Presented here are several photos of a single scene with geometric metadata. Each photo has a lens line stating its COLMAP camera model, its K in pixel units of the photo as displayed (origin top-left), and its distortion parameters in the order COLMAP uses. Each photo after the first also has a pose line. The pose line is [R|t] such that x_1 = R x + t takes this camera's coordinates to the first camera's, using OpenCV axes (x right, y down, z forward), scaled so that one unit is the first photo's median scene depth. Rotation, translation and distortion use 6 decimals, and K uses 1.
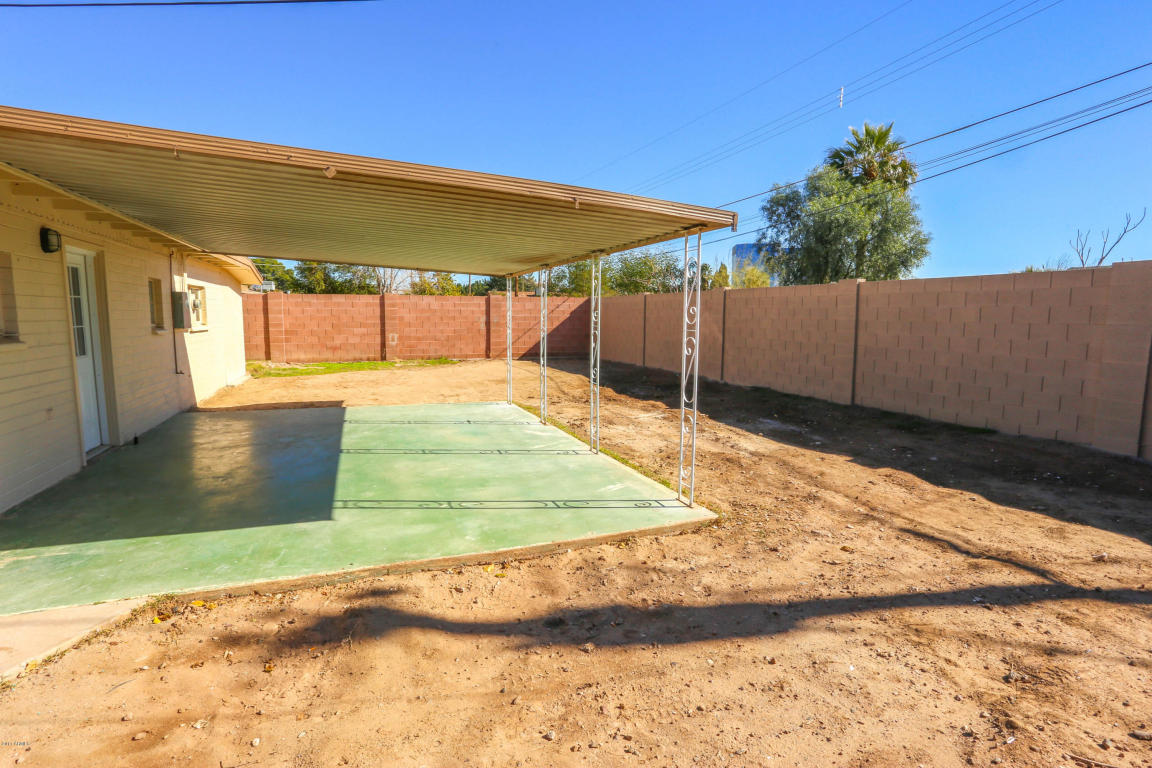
lens RADIAL K [[557.6, 0, 568.2], [0, 557.6, 377.9], [0, 0, 1]] dist [-0.077094, 0.029019]
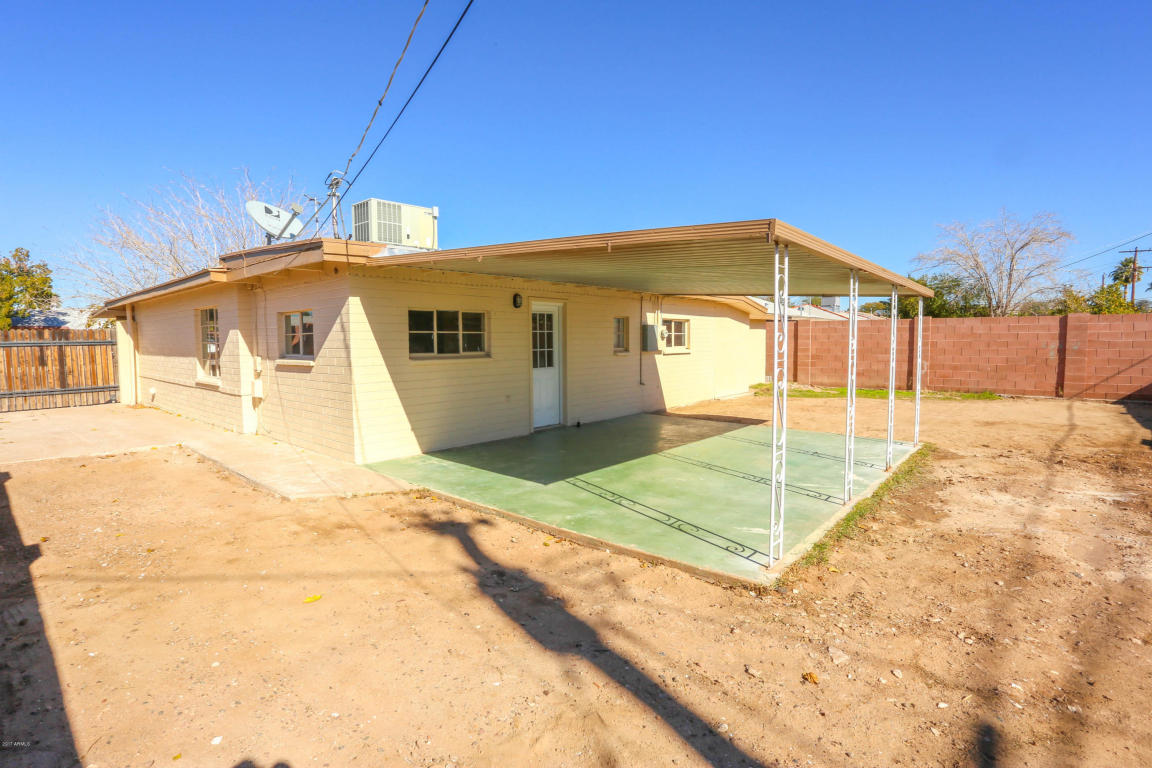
lens RADIAL K [[557.6, 0, 568.2], [0, 557.6, 377.9], [0, 0, 1]] dist [-0.077094, 0.029019]
pose [[0.463117, 0.049916, -0.884891, 0.795699], [-0.089277, 0.995962, 0.009457, -0.037164], [0.881789, 0.074621, 0.465703, 0.313048]]
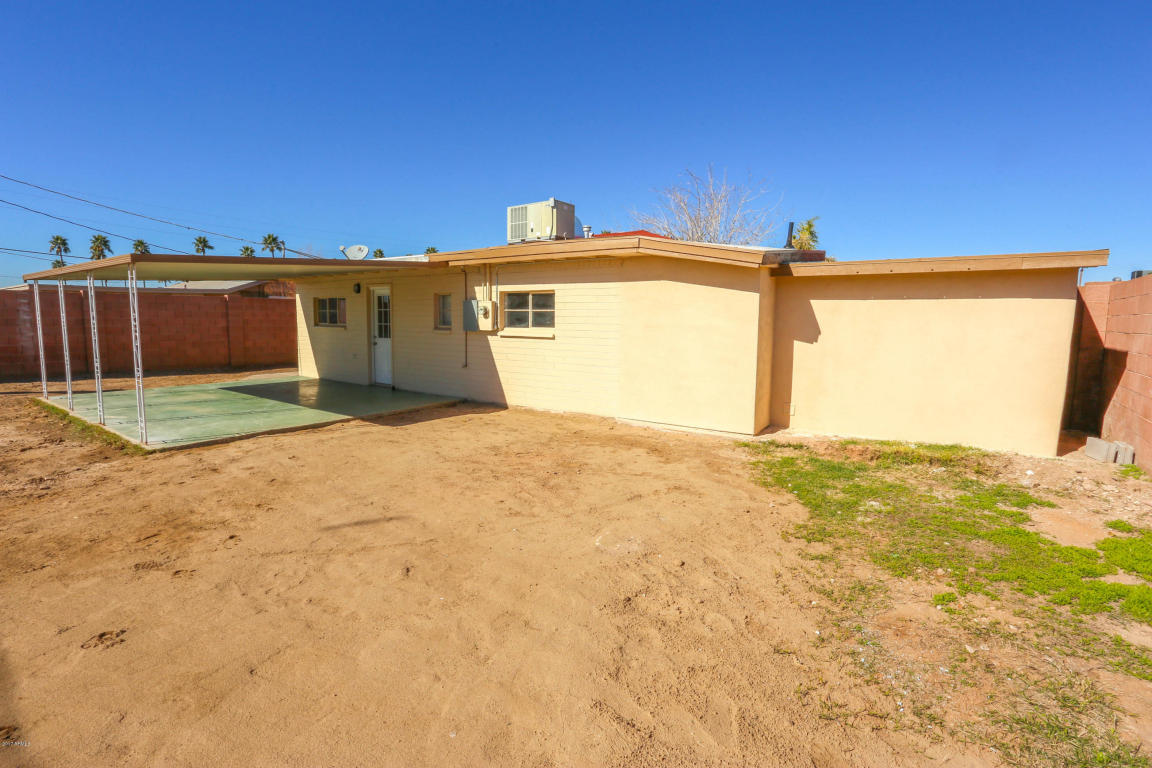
lens RADIAL K [[557.6, 0, 568.2], [0, 557.6, 377.9], [0, 0, 1]] dist [-0.077094, 0.029019]
pose [[-0.842341, 0.043474, -0.537189, -0.413879], [-0.076356, 0.977060, 0.198803, -0.460149], [0.533509, 0.208478, -0.819698, 3.919920]]
